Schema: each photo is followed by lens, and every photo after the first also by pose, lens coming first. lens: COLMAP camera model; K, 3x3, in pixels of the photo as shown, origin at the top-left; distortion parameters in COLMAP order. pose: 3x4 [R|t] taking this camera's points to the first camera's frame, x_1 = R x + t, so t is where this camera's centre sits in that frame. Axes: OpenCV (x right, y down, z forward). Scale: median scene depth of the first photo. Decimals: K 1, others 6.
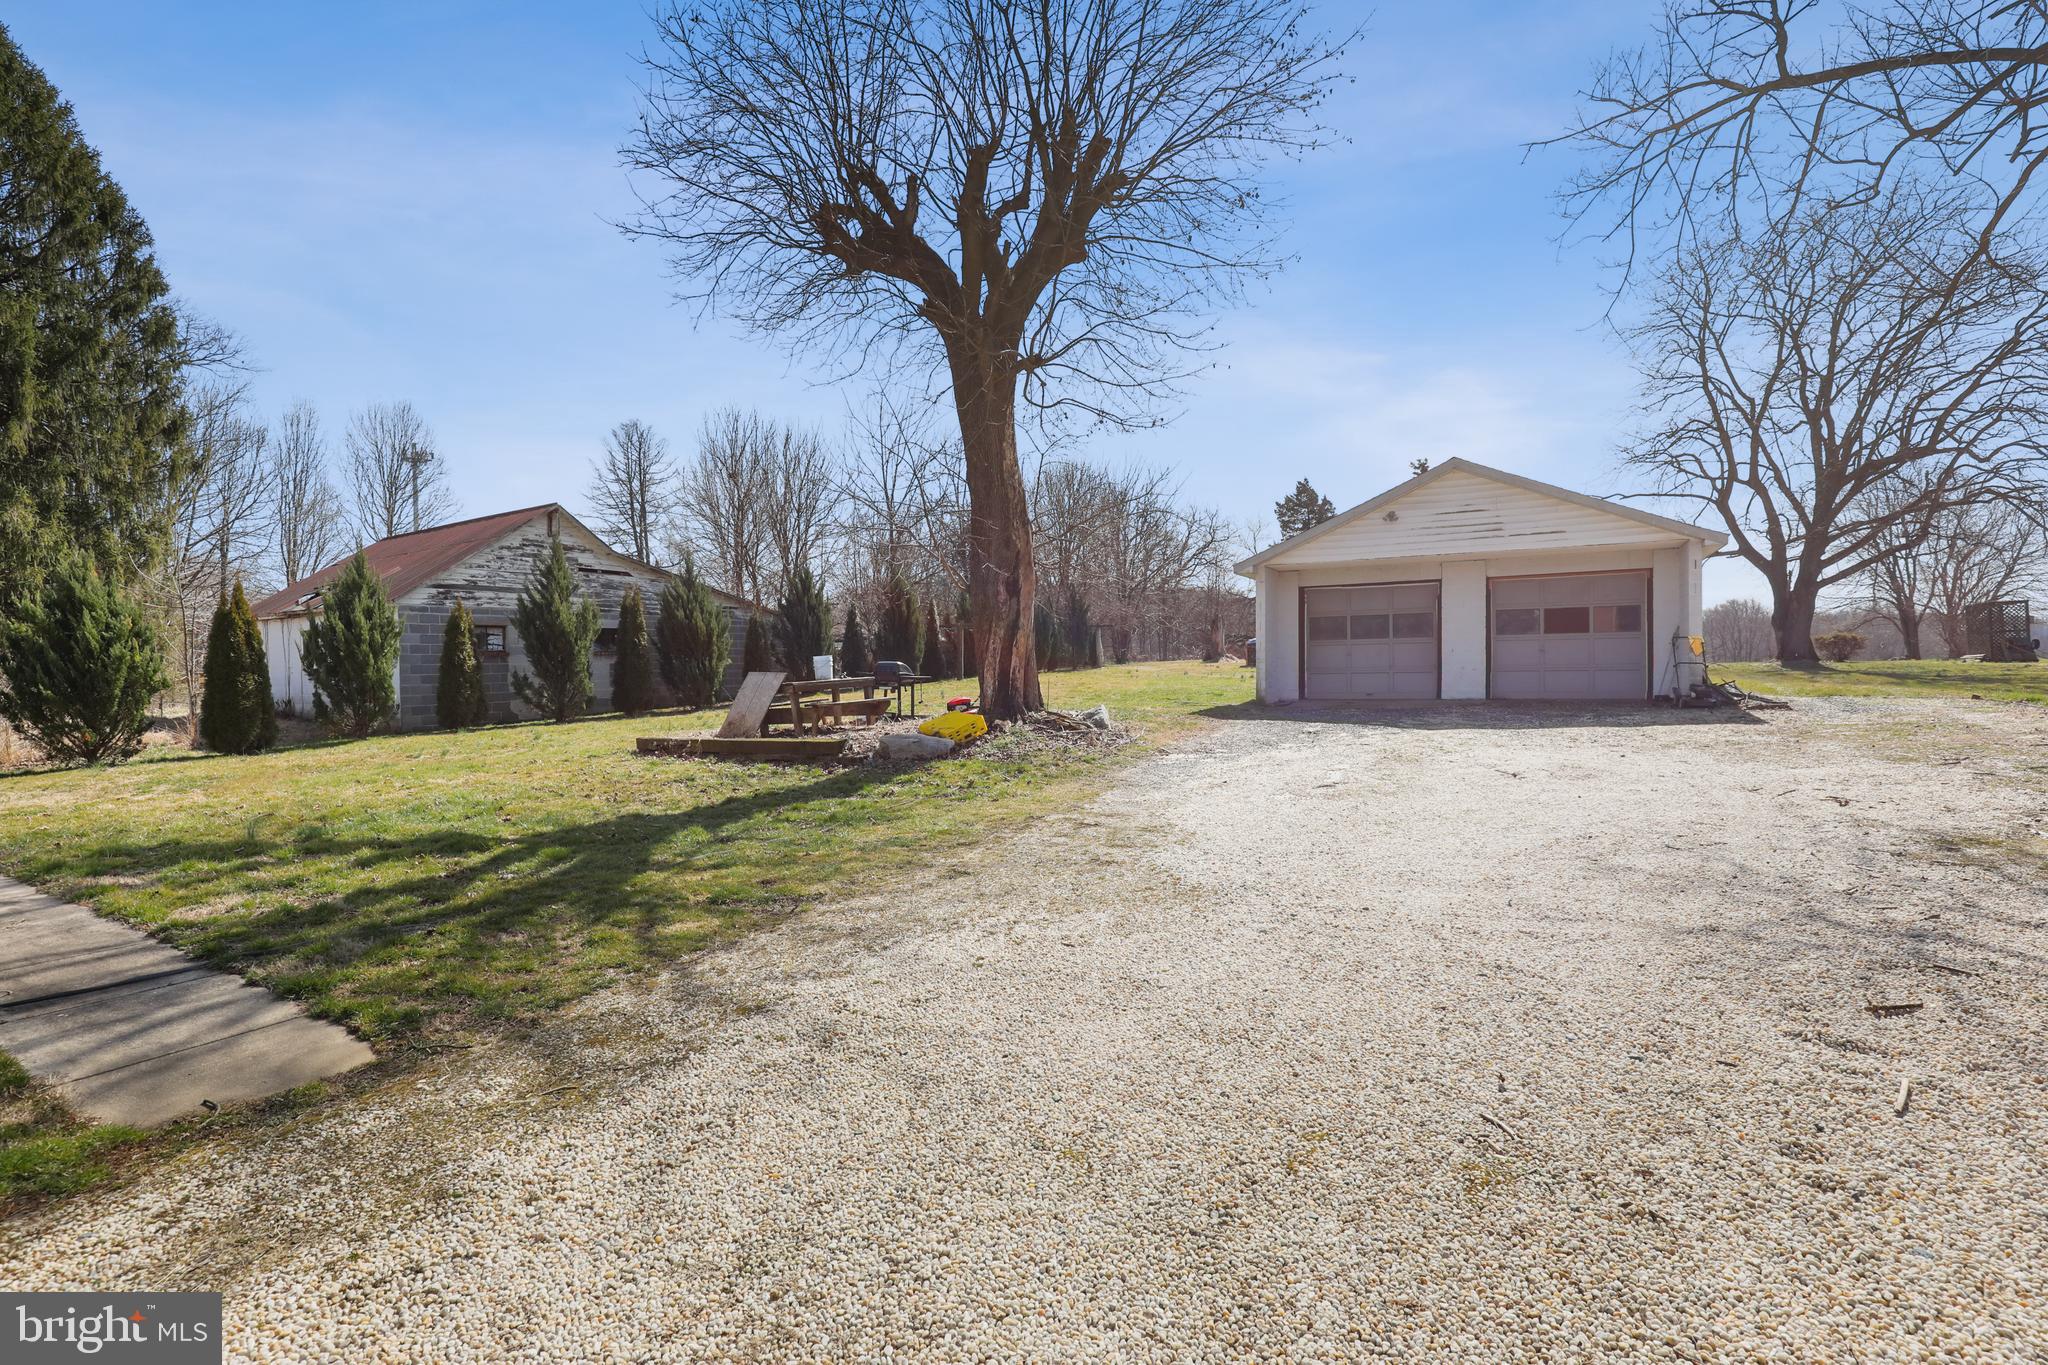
lens RADIAL K [[932.3, 0, 1016.8], [0, 932.3, 675.3], [0, 0, 1]] dist [0.023473, -0.001273]
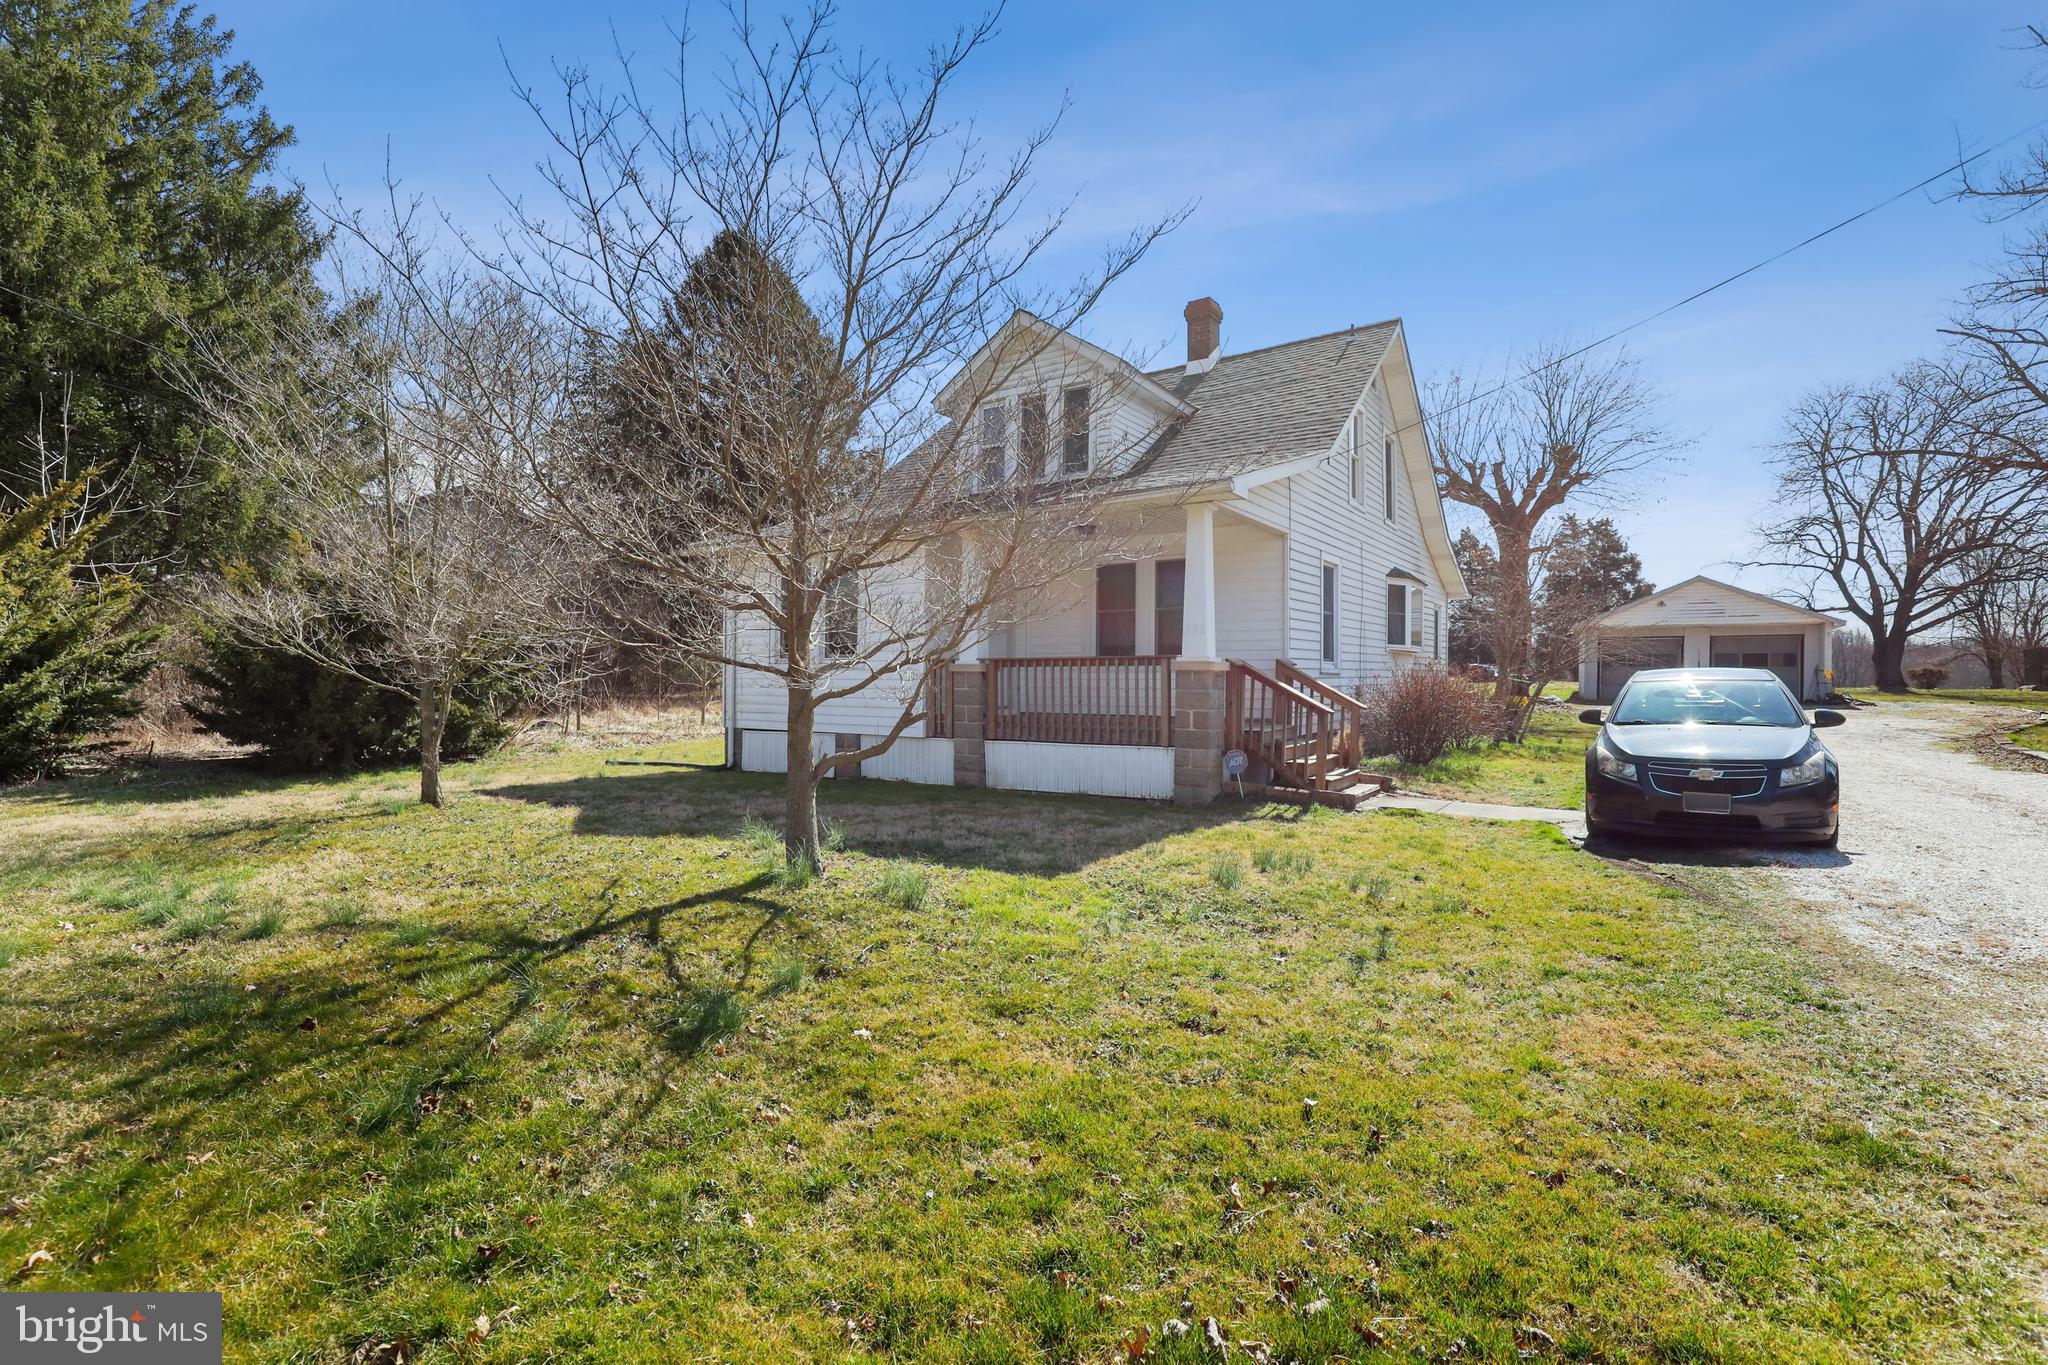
lens RADIAL K [[932.3, 0, 1027.4], [0, 932.3, 680.1], [0, 0, 1]] dist [0.023473, -0.001273]
pose [[0.998111, 0.023051, -0.056954, -0.380447], [-0.023436, 0.999707, -0.006100, 0.014281], [0.056796, 0.007424, 0.998358, -0.487248]]
